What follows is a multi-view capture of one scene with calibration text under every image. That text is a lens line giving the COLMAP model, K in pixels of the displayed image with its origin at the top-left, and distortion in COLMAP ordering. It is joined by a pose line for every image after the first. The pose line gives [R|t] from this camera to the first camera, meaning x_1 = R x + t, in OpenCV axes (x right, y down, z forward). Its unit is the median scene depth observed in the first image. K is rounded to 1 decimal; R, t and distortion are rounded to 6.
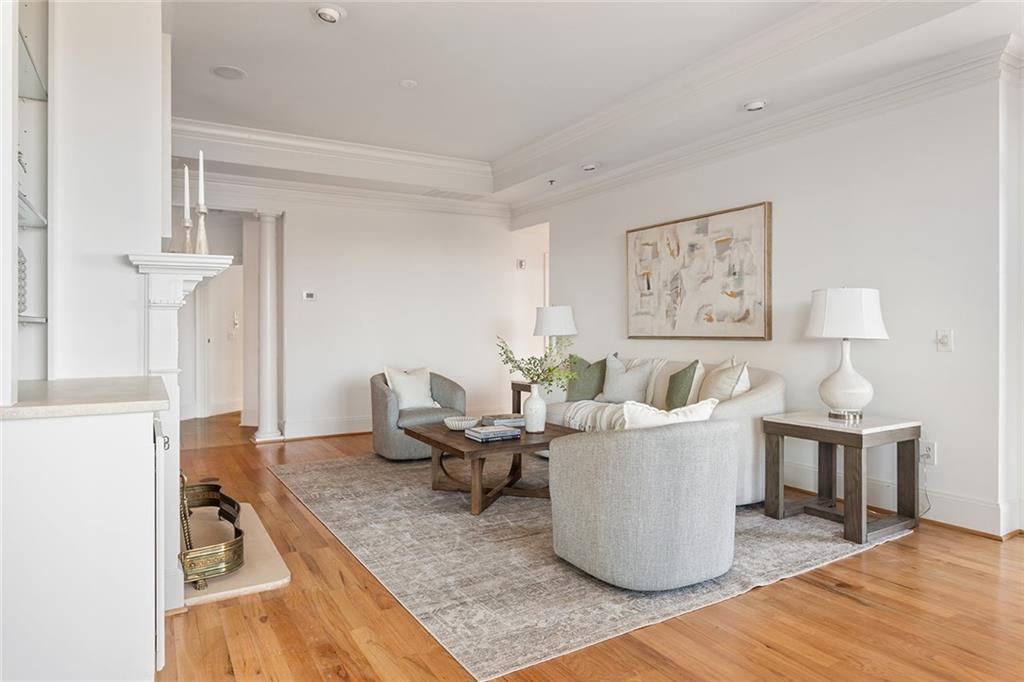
lens RADIAL K [[613.6, 0, 510.2], [0, 613.6, 338.1], [0, 0, 1]] dist [-0.001078, 0.000978]
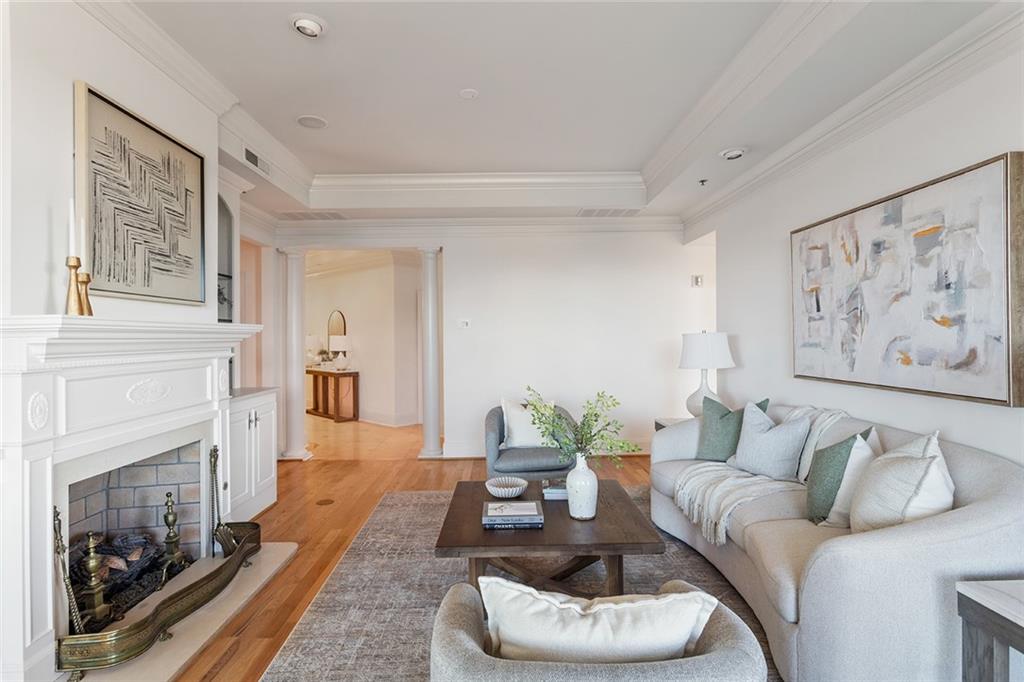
lens RADIAL K [[508.3, 0, 516.8], [0, 508.3, 339.0], [0, 0, 1]] dist [-0.004411, 0.003003]
pose [[0.873283, -0.002824, -0.487205, 0.225365], [-0.000015, 0.999983, -0.005824, -0.048060], [0.487213, 0.005093, 0.873268, 0.349656]]
